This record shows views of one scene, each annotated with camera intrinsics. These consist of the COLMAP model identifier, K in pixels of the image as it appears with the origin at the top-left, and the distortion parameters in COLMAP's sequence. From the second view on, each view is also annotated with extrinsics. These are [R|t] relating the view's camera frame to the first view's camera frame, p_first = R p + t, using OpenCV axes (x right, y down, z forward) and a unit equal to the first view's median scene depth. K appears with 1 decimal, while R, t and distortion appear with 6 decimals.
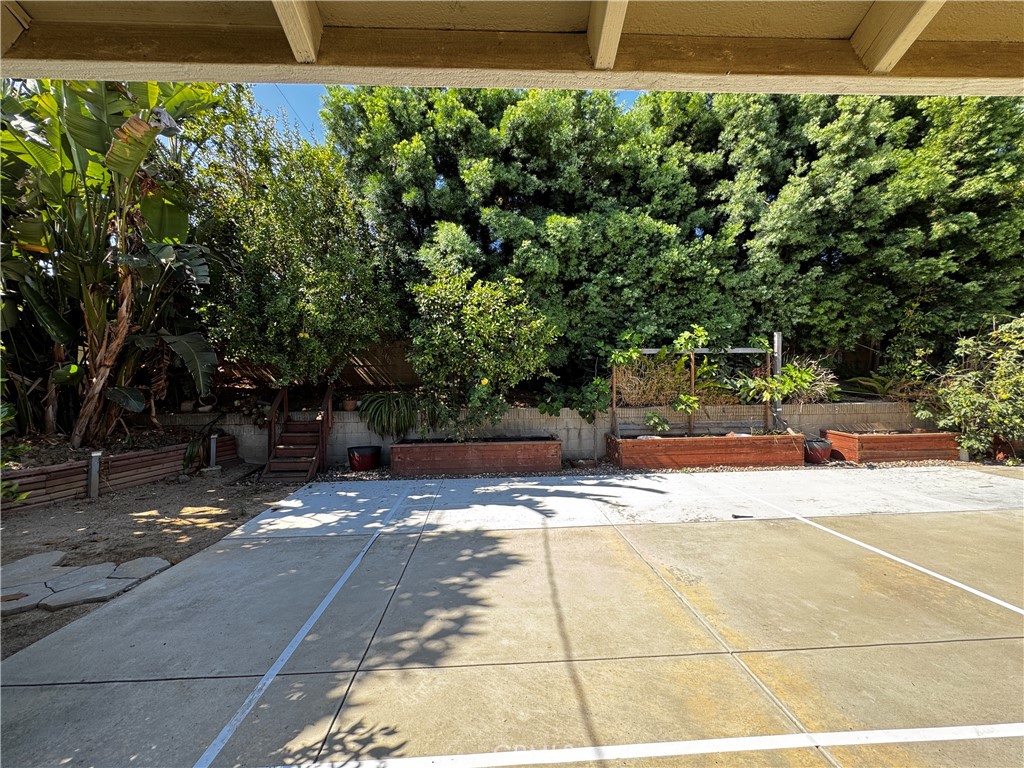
lens RADIAL K [[409.5, 0, 512.3], [0, 409.5, 380.3], [0, 0, 1]] dist [-0.002890, 0.000781]
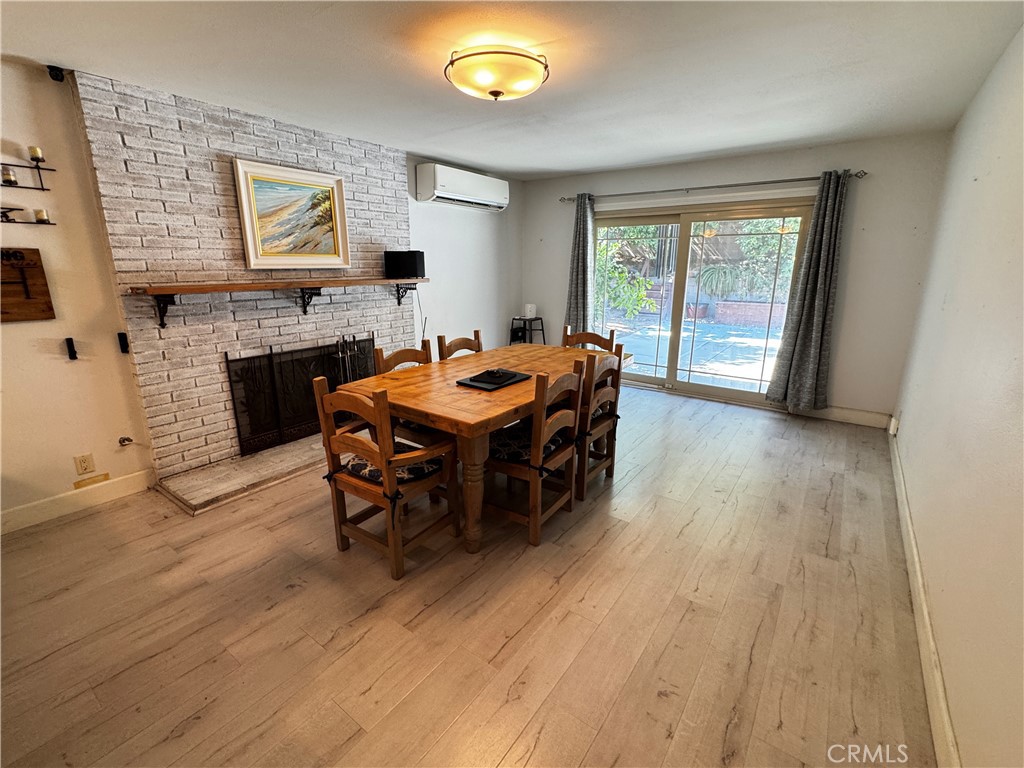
lens RADIAL K [[458.7, 0, 516.2], [0, 458.7, 382.2], [0, 0, 1]] dist [-0.000137, -0.000202]
pose [[0.779819, 0.167846, -0.603084, 0.174282], [0.004693, 0.961790, 0.273746, -0.018216], [0.625988, -0.216303, 0.749234, -0.718006]]
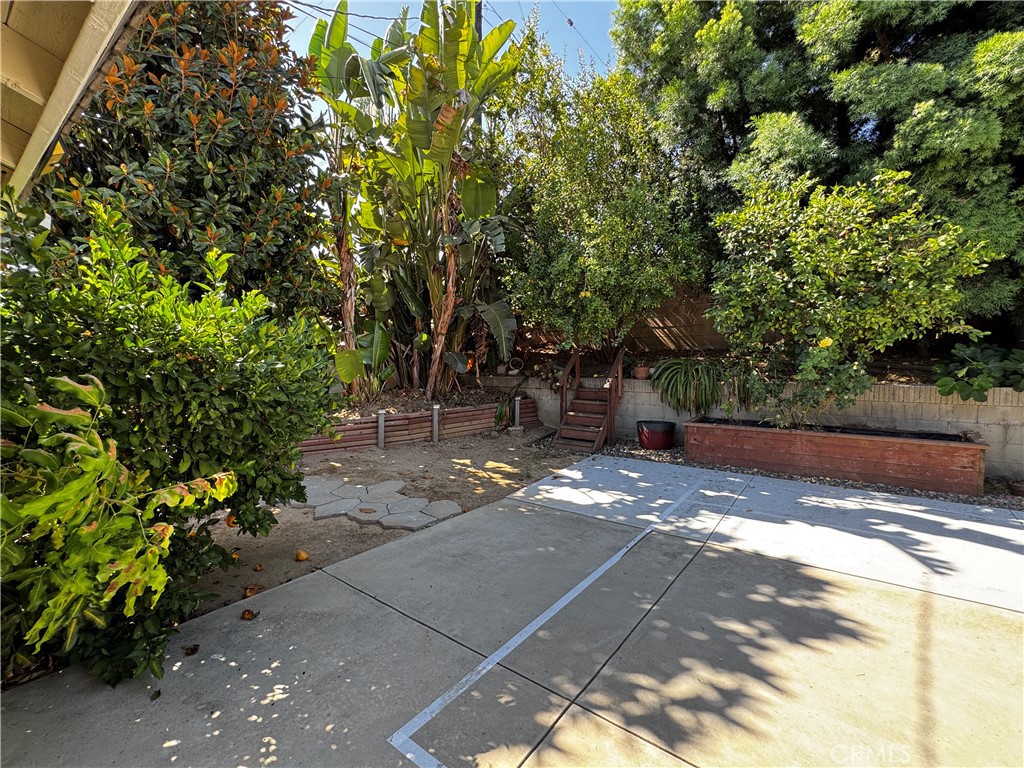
lens RADIAL K [[458.7, 0, 508.9], [0, 458.7, 380.9], [0, 0, 1]] dist [-0.000137, -0.000202]
pose [[0.759511, 0.038784, -0.649338, 0.024790], [0.010318, 0.997377, 0.071640, 0.005953], [0.650413, -0.061111, 0.757118, 0.084329]]
